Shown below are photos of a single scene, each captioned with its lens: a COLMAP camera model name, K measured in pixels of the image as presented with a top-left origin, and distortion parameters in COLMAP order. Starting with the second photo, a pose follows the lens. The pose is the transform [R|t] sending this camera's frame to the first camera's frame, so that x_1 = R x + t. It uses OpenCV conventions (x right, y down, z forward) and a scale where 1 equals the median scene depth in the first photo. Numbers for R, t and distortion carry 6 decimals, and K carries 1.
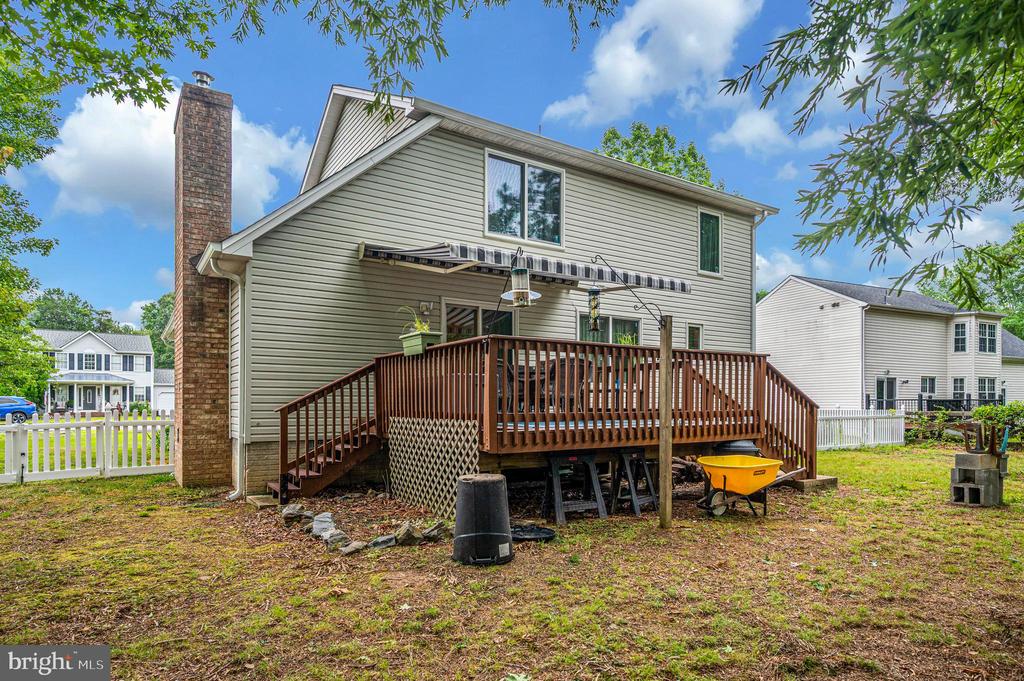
lens RADIAL K [[572.3, 0, 512.5], [0, 572.3, 400.7], [0, 0, 1]] dist [-0.003001, -0.000506]
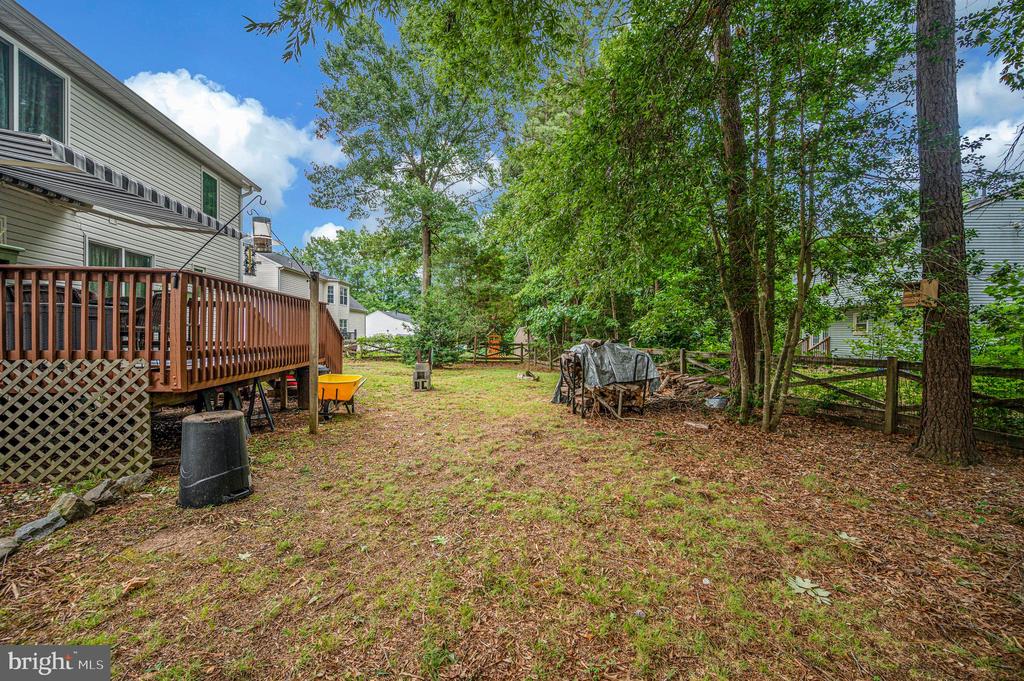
lens RADIAL K [[399.2, 0, 512.0], [0, 399.2, 340.5], [0, 0, 1]] dist [-0.001532, -0.000168]
pose [[0.440752, -0.007832, 0.897595, -0.272678], [-0.012551, 0.999810, 0.014887, -0.008864], [-0.897541, -0.017828, 0.440570, 0.141204]]
